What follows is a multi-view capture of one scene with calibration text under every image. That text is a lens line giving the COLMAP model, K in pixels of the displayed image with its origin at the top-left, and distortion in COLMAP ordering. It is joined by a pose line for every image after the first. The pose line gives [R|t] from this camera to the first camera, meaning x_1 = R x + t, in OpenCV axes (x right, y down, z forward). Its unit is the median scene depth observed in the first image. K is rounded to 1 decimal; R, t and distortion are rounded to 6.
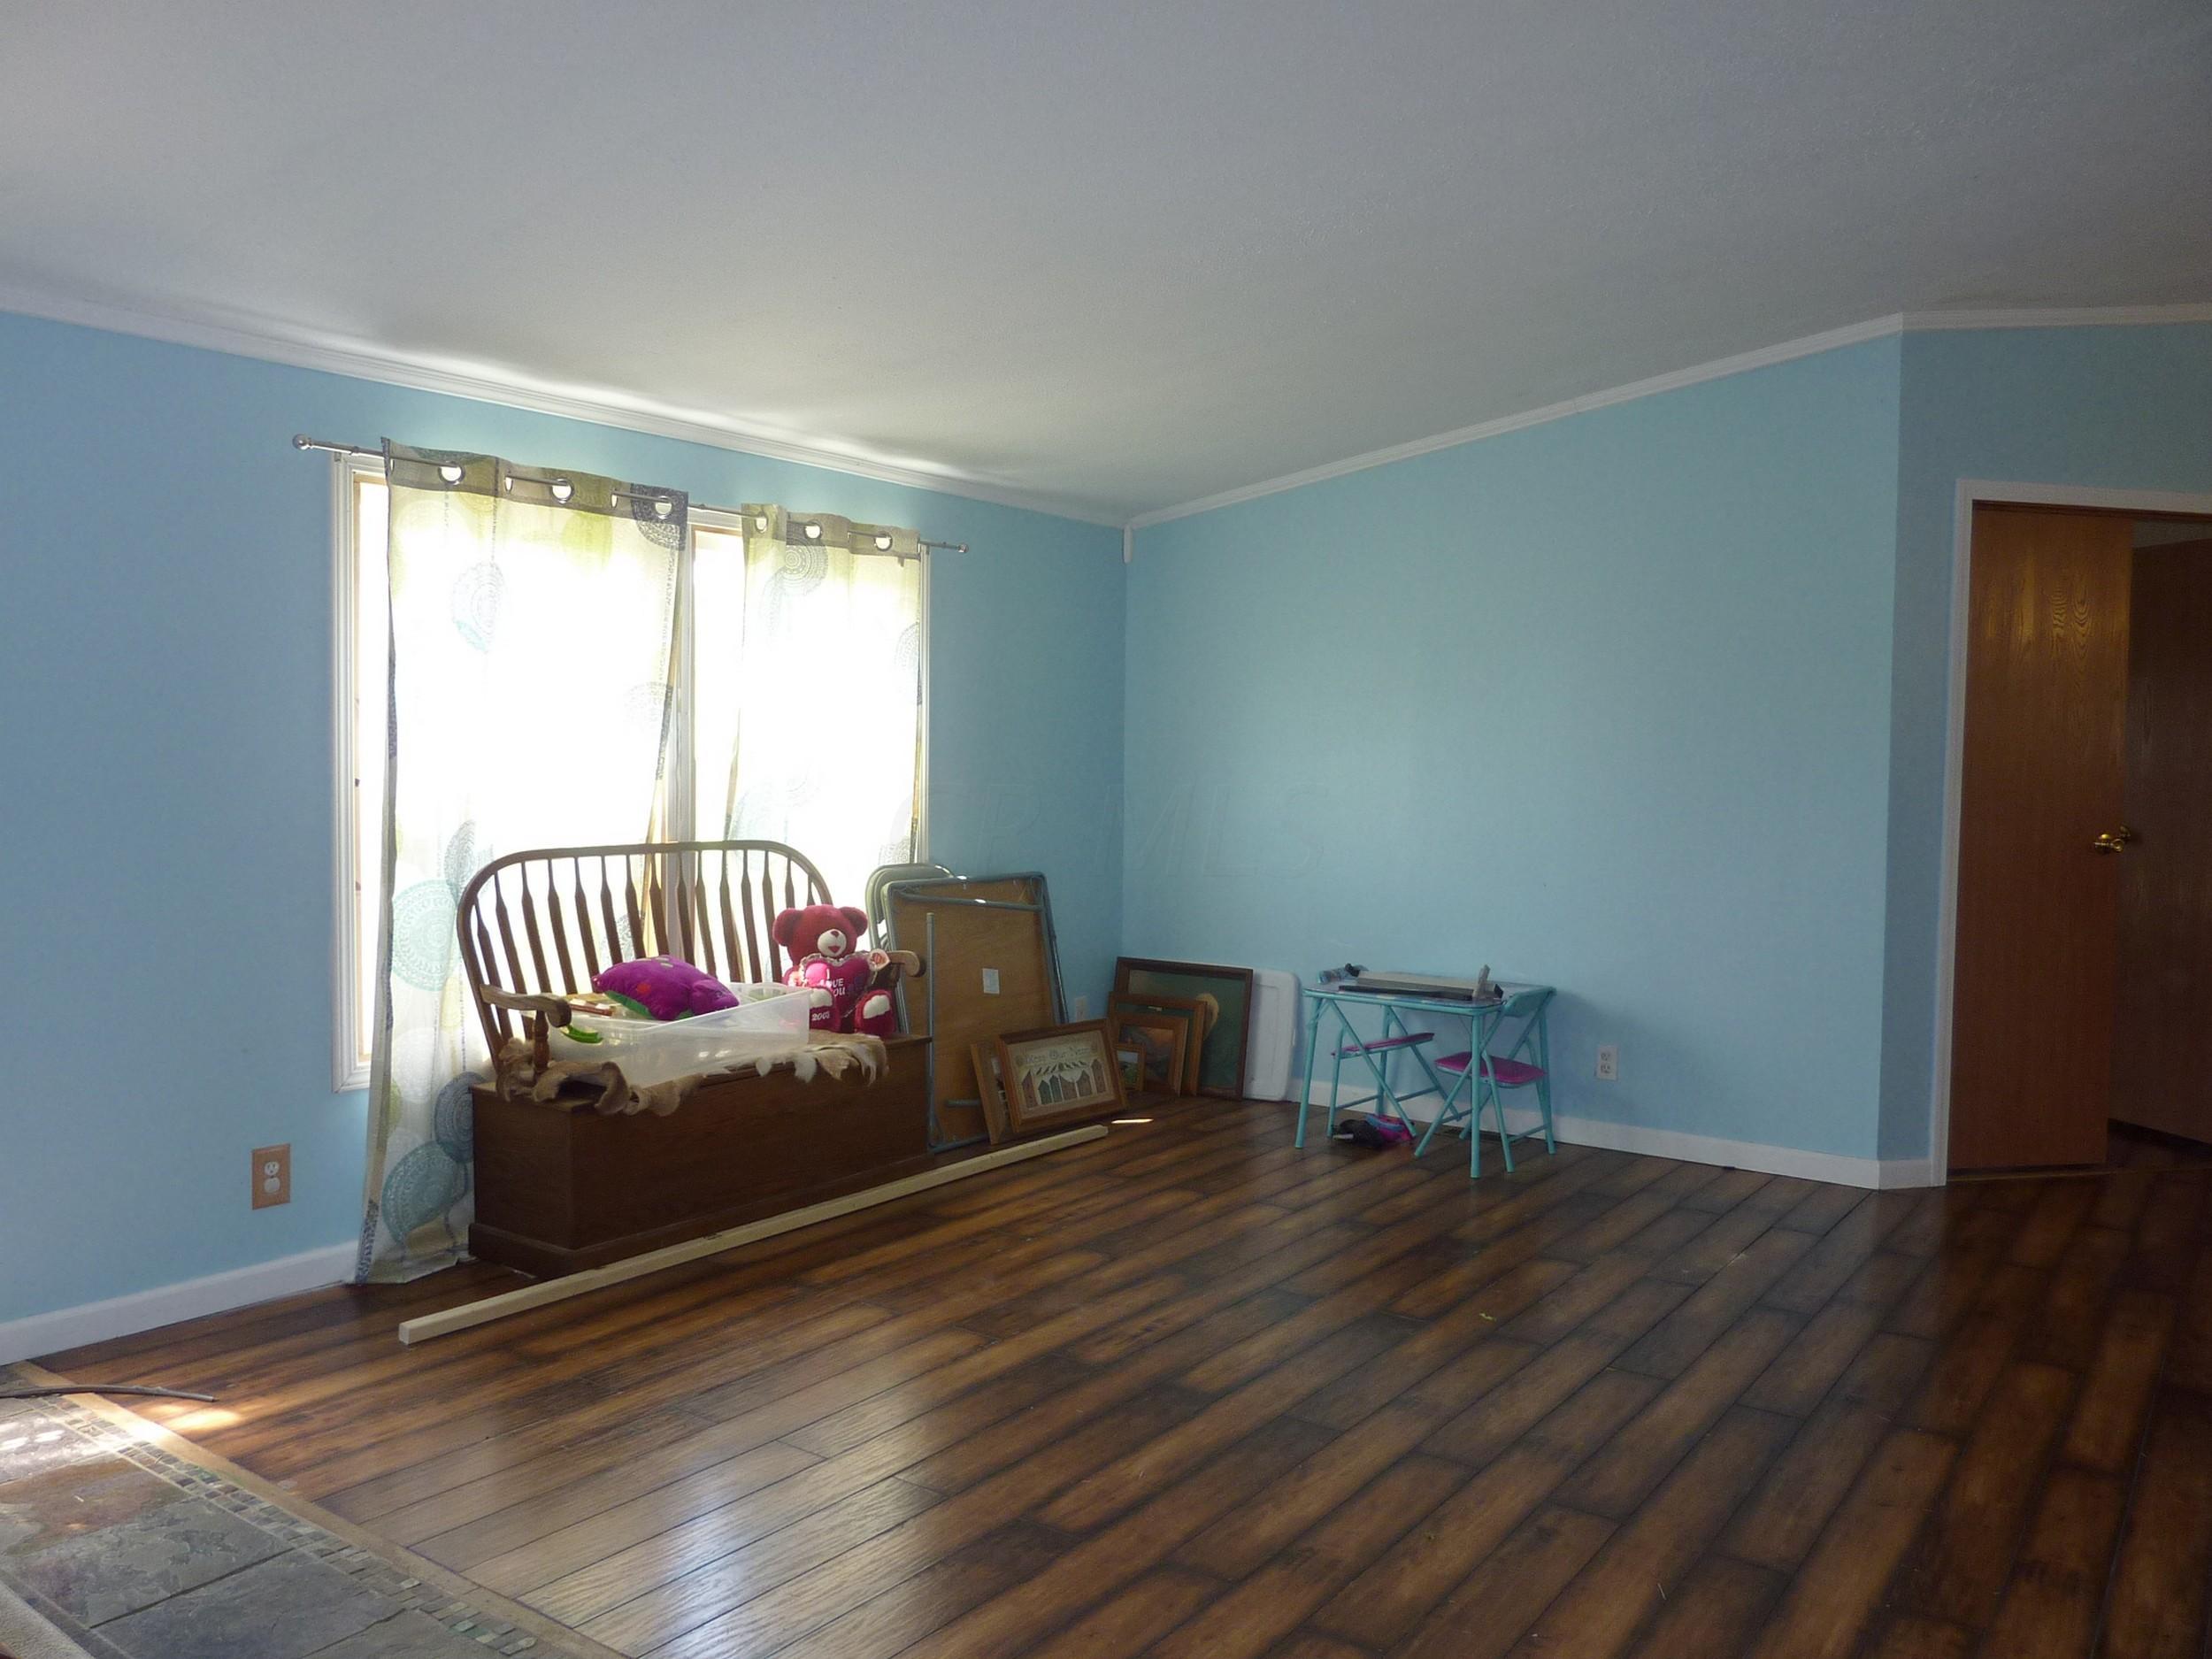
lens RADIAL K [[1683.7, 0, 1109.9], [0, 1683.7, 828.8], [0, 0, 1]] dist [0.011466, -0.088469]
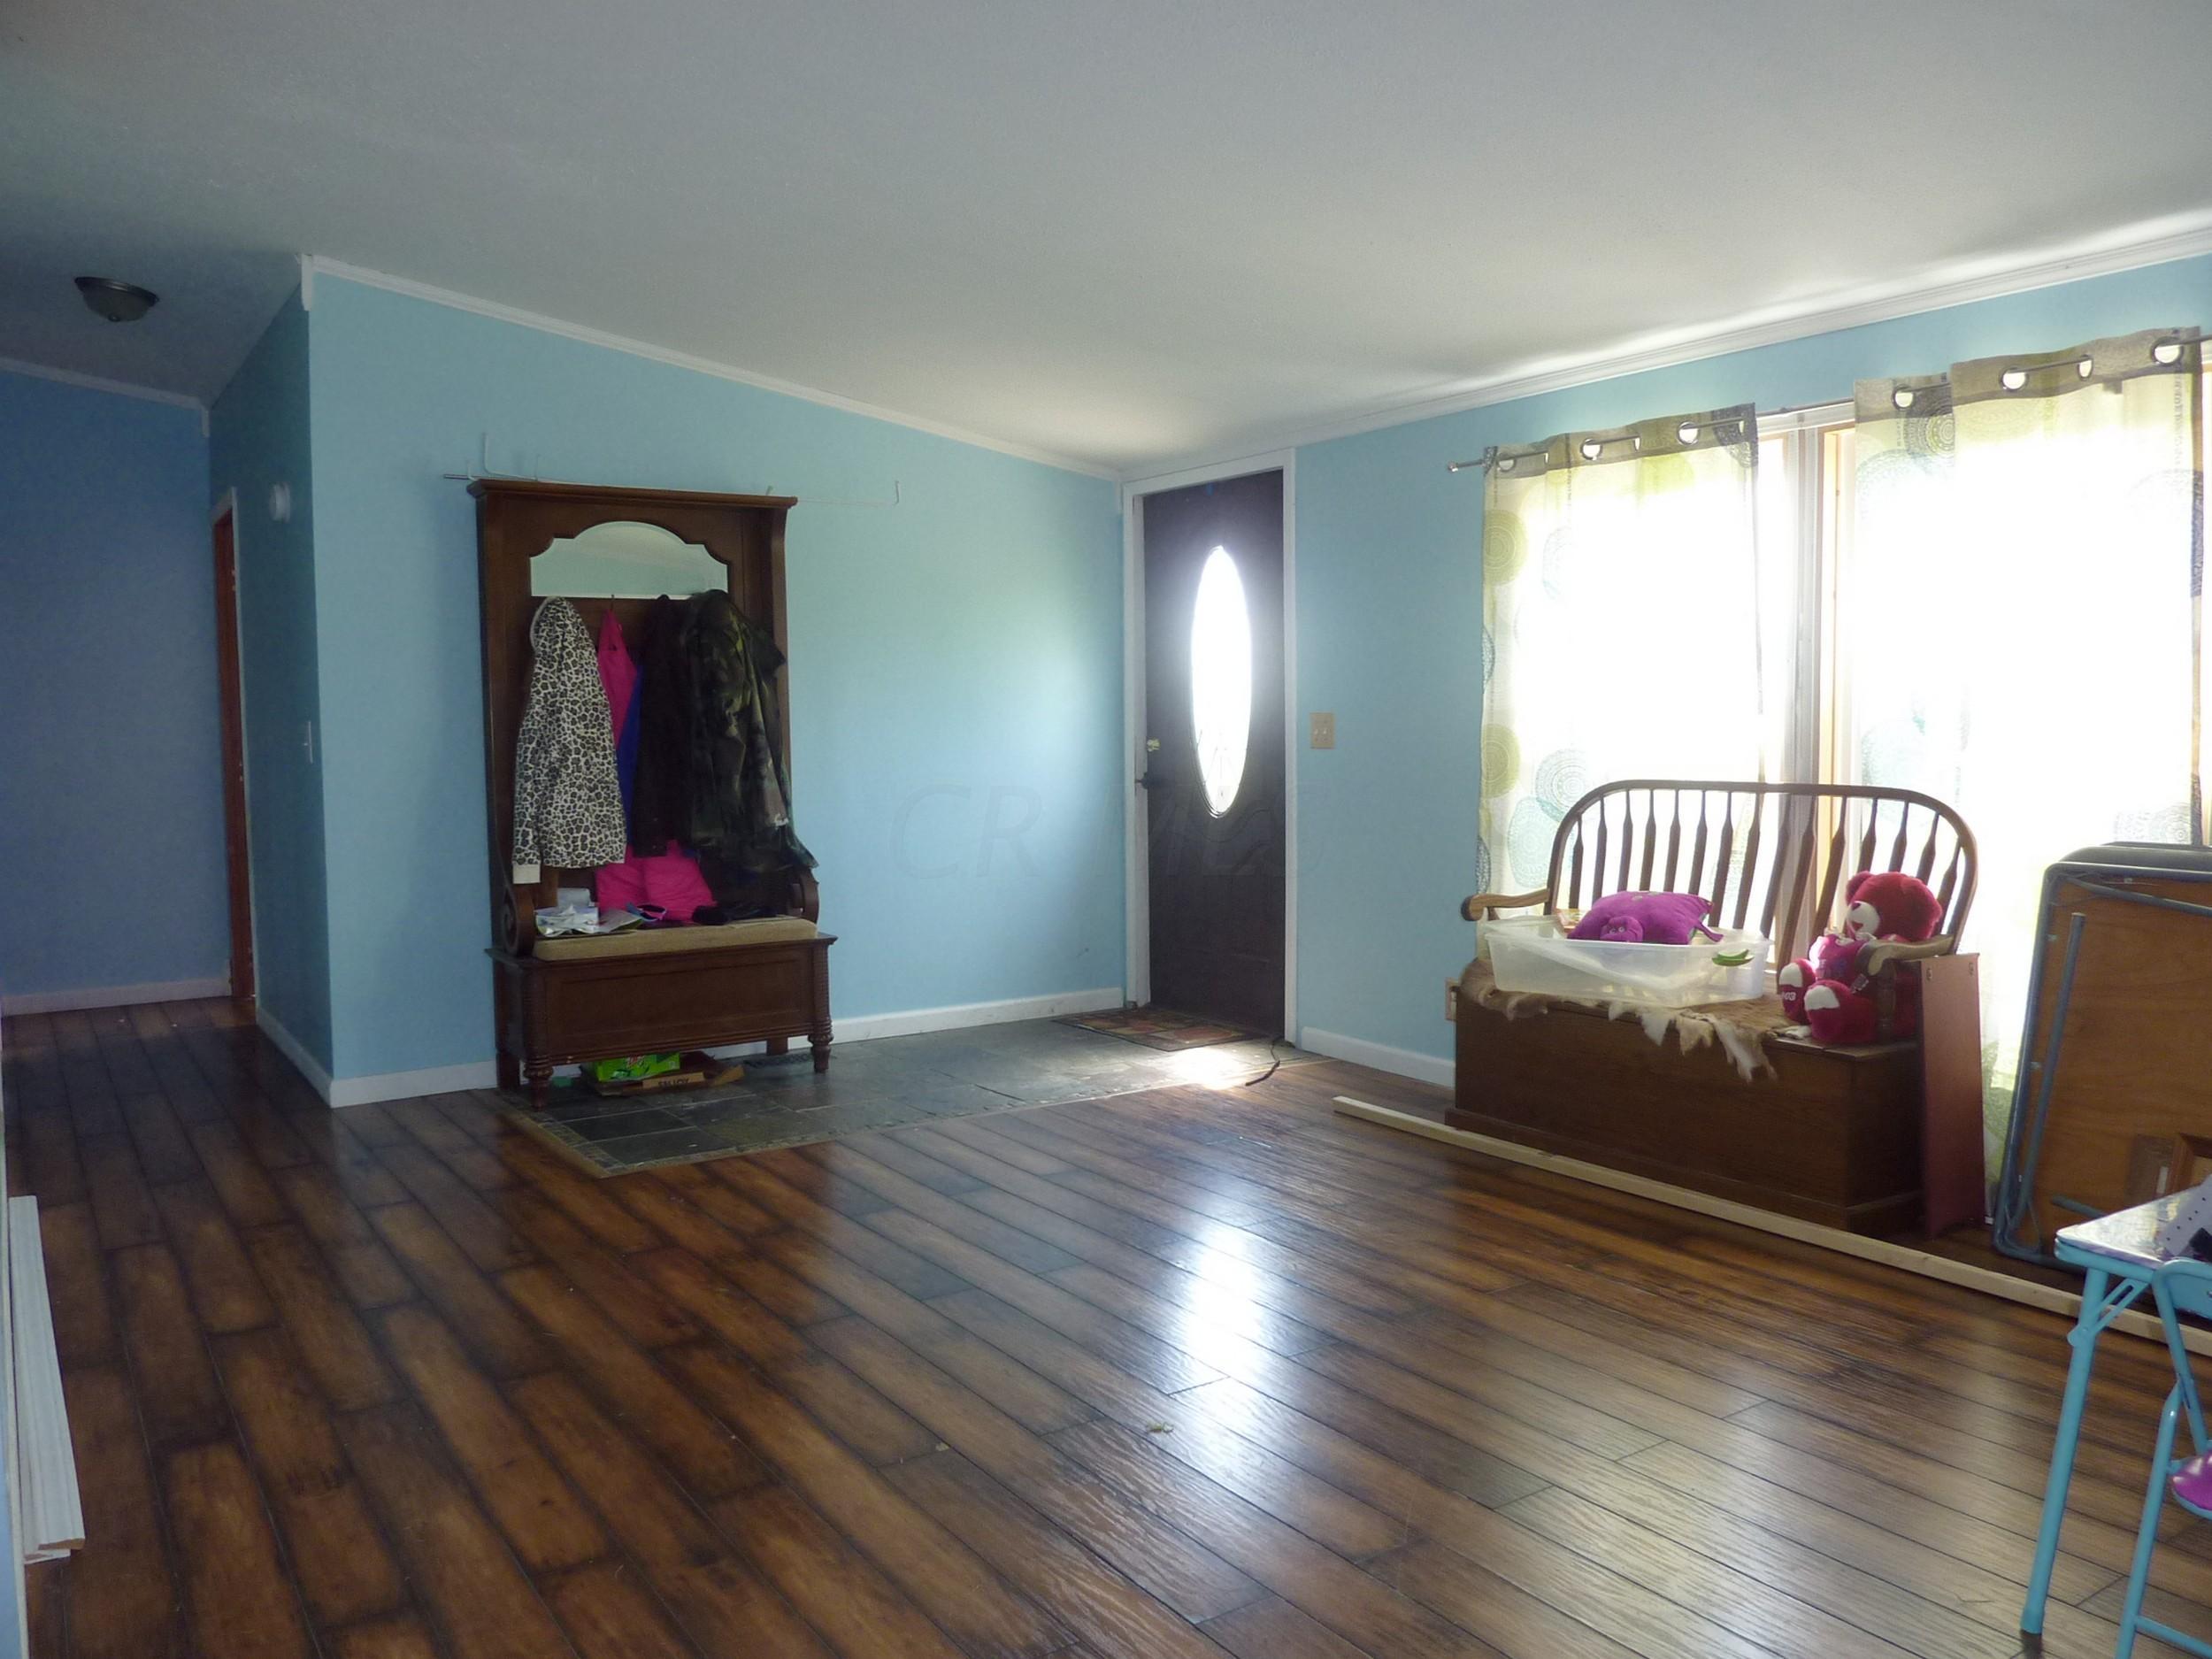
lens RADIAL K [[1683.7, 0, 1109.9], [0, 1683.7, 828.8], [0, 0, 1]] dist [0.011466, -0.088469]
pose [[-0.354032, 0.056109, -0.933548, 0.784677], [-0.032068, 0.996883, 0.072077, -0.022862], [0.934683, 0.055454, -0.351130, 1.055570]]
